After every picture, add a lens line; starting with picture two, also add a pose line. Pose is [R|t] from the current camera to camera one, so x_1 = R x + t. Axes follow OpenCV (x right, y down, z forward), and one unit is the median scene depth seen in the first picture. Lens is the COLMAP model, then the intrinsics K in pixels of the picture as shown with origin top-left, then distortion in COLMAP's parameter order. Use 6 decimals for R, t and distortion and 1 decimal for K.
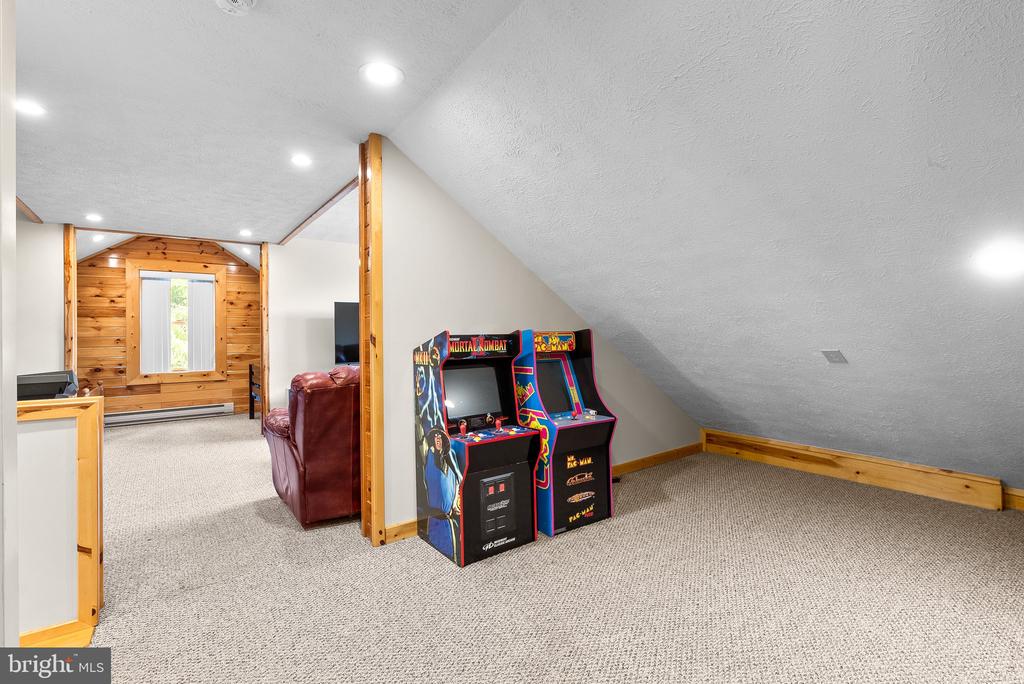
lens RADIAL K [[459.2, 0, 508.5], [0, 459.2, 338.9], [0, 0, 1]] dist [-0.011369, 0.002431]
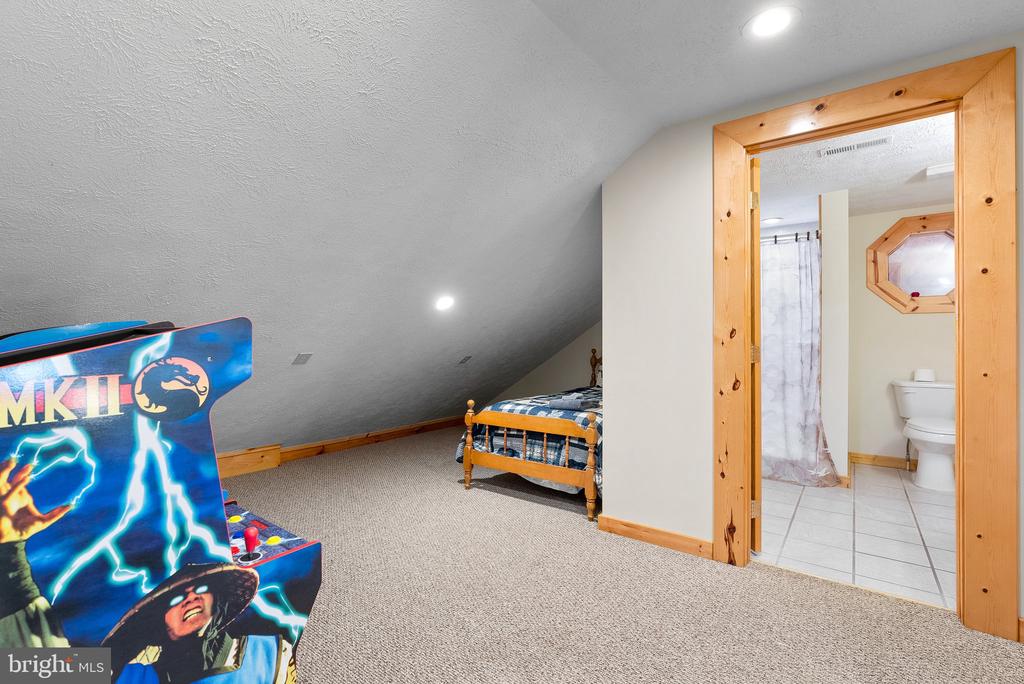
lens RADIAL K [[459.2, 0, 507.3], [0, 459.2, 342.1], [0, 0, 1]] dist [-0.011369, 0.002431]
pose [[-0.280477, 0.010086, 0.959808, -0.584709], [0.008461, 0.999932, -0.008035, 0.010260], [-0.959823, 0.005867, -0.280543, 0.856356]]
